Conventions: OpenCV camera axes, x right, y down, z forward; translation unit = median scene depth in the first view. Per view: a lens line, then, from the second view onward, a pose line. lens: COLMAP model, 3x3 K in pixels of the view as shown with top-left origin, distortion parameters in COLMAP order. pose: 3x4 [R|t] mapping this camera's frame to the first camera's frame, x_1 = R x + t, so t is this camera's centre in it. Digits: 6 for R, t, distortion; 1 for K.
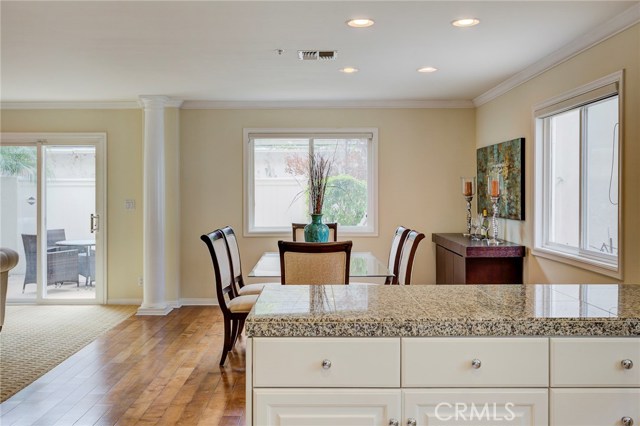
lens RADIAL K [[617.1, 0, 314.2], [0, 617.1, 192.0], [0, 0, 1]] dist [0.003543, 0.000000]
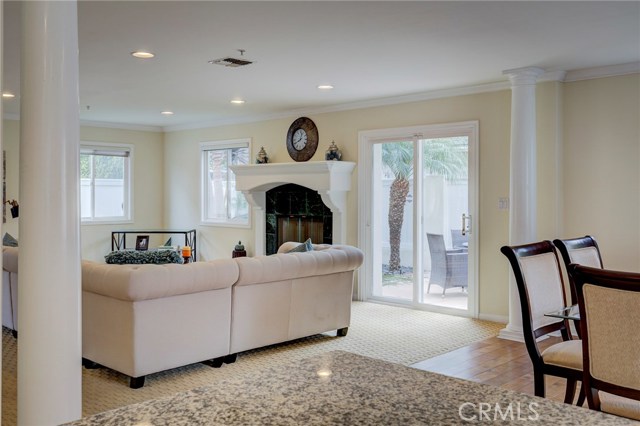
lens RADIAL K [[617.1, 0, 311.3], [0, 617.1, 191.8], [0, 0, 1]] dist [0.003543, 0.000000]
pose [[0.716110, -0.000696, -0.697987, 0.132887], [0.001426, 0.999999, 0.000466, 0.004540], [0.697986, -0.001329, 0.716110, 0.285611]]
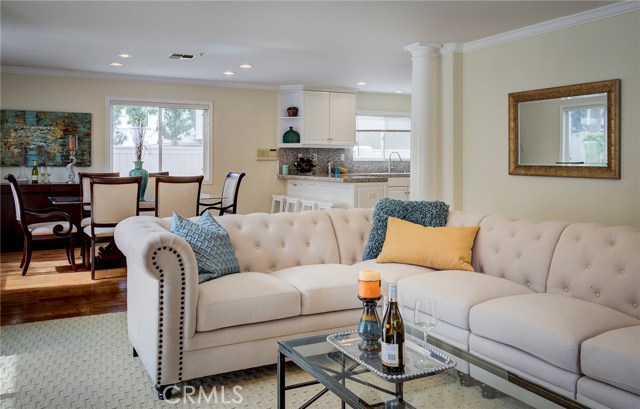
lens RADIAL K [[541.2, 0, 300.7], [0, 541.2, 152.4], [0, 0, 1]] dist [0.005827, 0.008348]
pose [[-0.459862, 0.005589, 0.887973, -1.047919], [-0.005009, 0.999948, -0.008888, 0.019070], [-0.887976, -0.008535, -0.459810, 1.070839]]
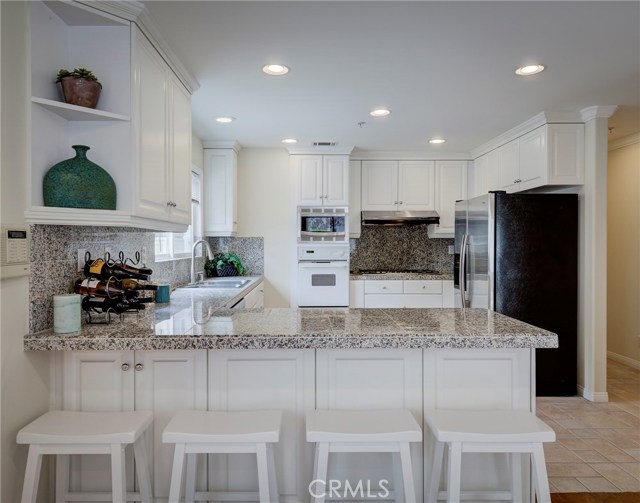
lens RADIAL K [[442.9, 0, 313.6], [0, 442.9, 250.8], [0, 0, 1]] dist [0.005452, -0.006899]
pose [[-0.999661, -0.001640, -0.025984, 0.128060], [-0.002065, 0.999865, 0.016305, 0.005611], [0.025953, 0.016353, -0.999529, 0.734446]]
